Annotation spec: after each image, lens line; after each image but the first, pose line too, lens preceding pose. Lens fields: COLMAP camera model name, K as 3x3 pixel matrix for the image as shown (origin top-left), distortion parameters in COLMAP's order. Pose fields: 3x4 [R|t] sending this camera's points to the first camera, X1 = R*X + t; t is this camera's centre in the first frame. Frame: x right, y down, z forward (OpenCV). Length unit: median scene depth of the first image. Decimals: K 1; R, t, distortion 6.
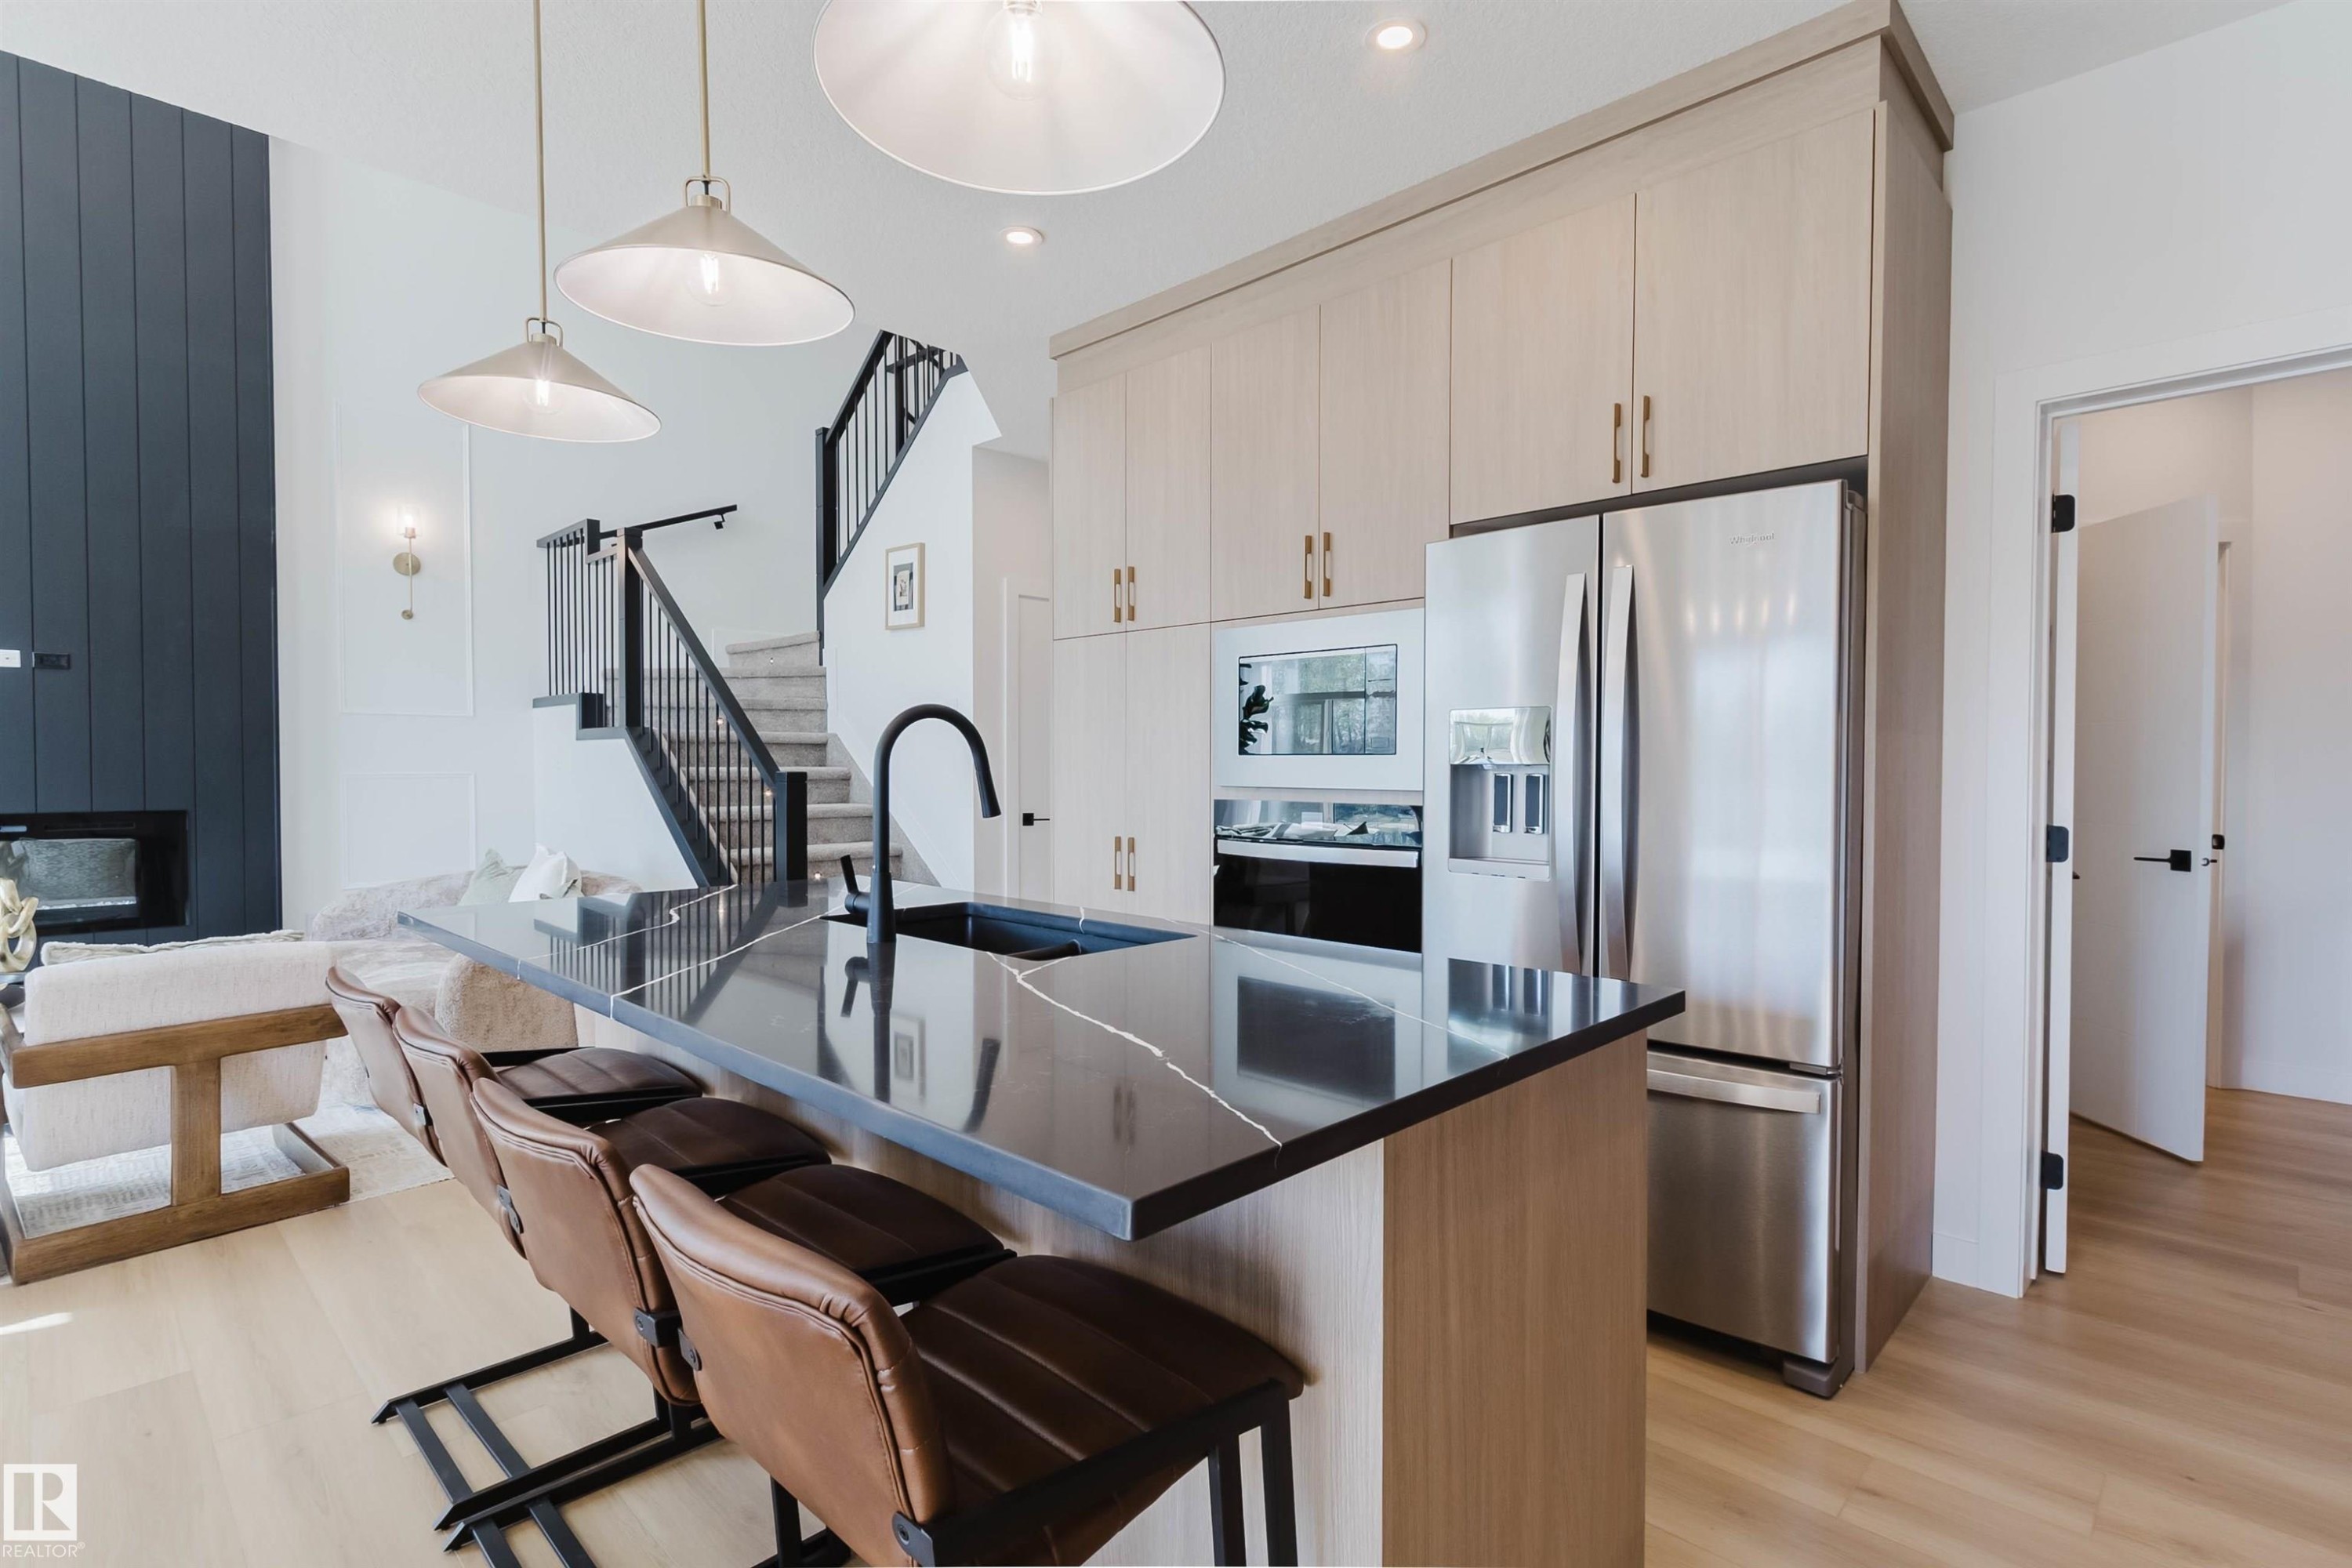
lens RADIAL K [[1110.0, 0, 1162.0], [0, 1110.0, 786.5], [0, 0, 1]] dist [-0.000266, 0.000033]
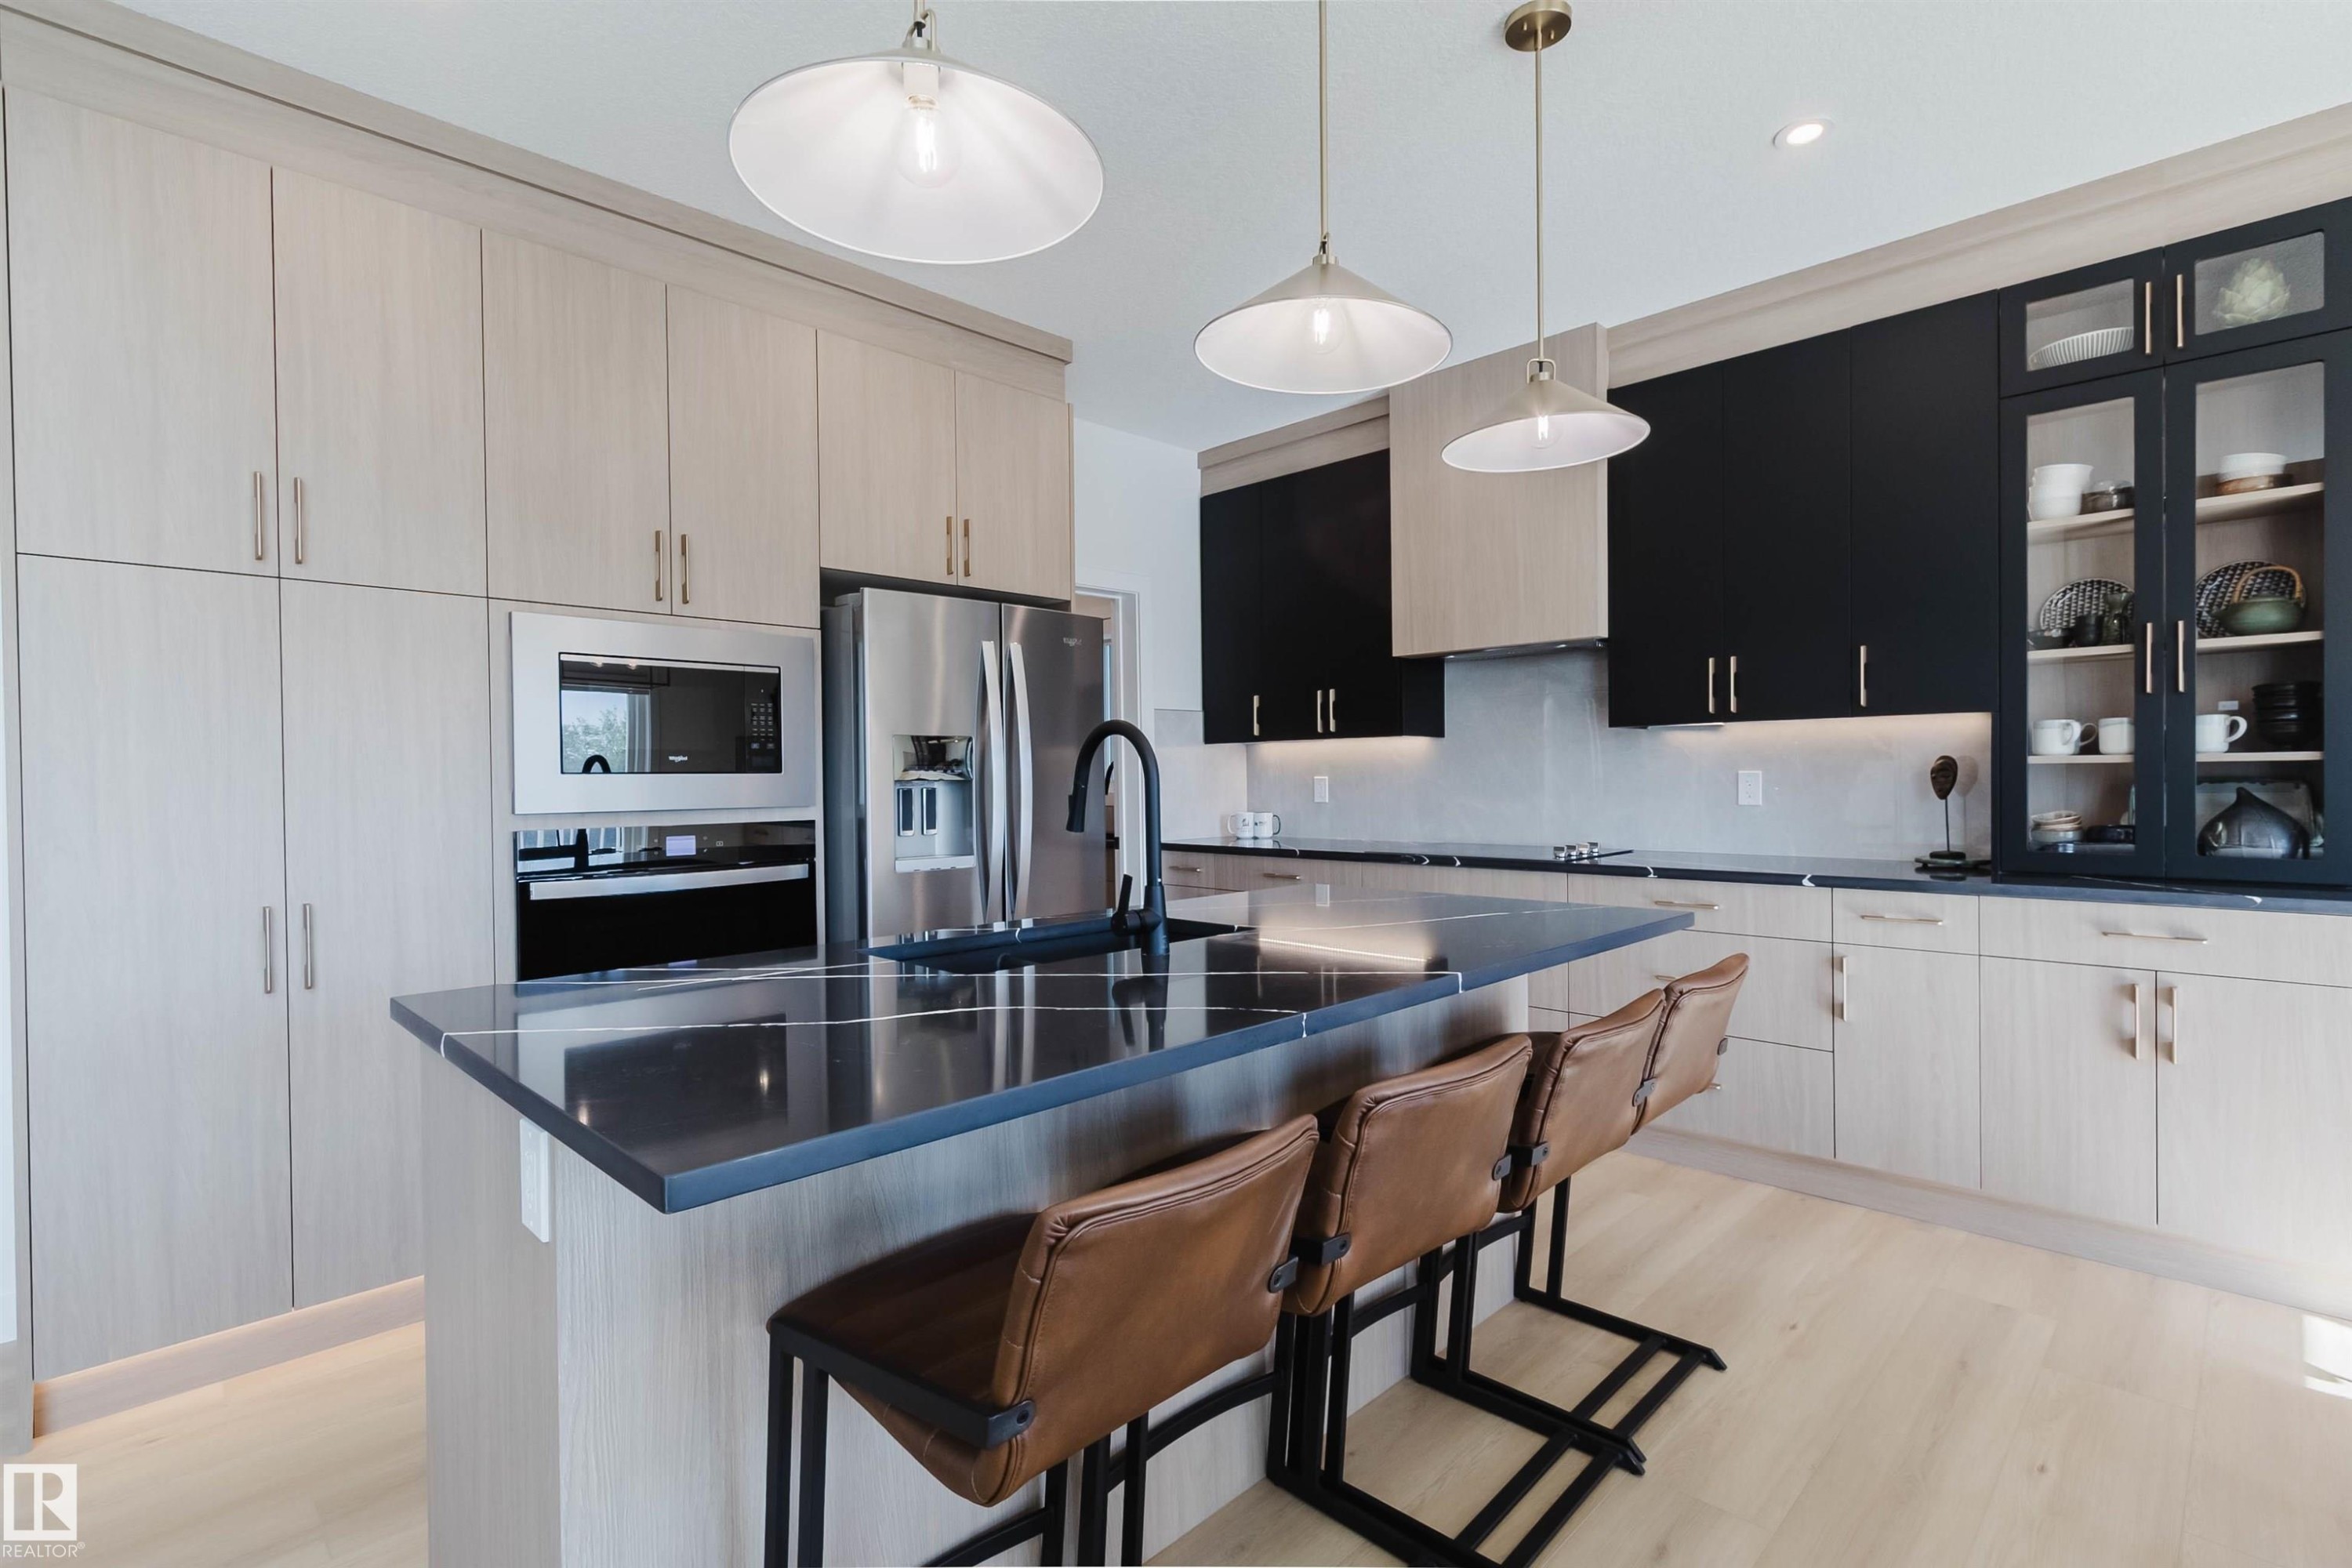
lens RADIAL K [[1110.0, 0, 1162.0], [0, 1110.0, 786.5], [0, 0, 1]] dist [-0.000266, 0.000033]
pose [[0.006796, -0.007657, 0.999948, -0.906713], [0.030543, 0.999506, 0.007446, -0.014084], [-0.999510, 0.030491, 0.007027, 0.697843]]
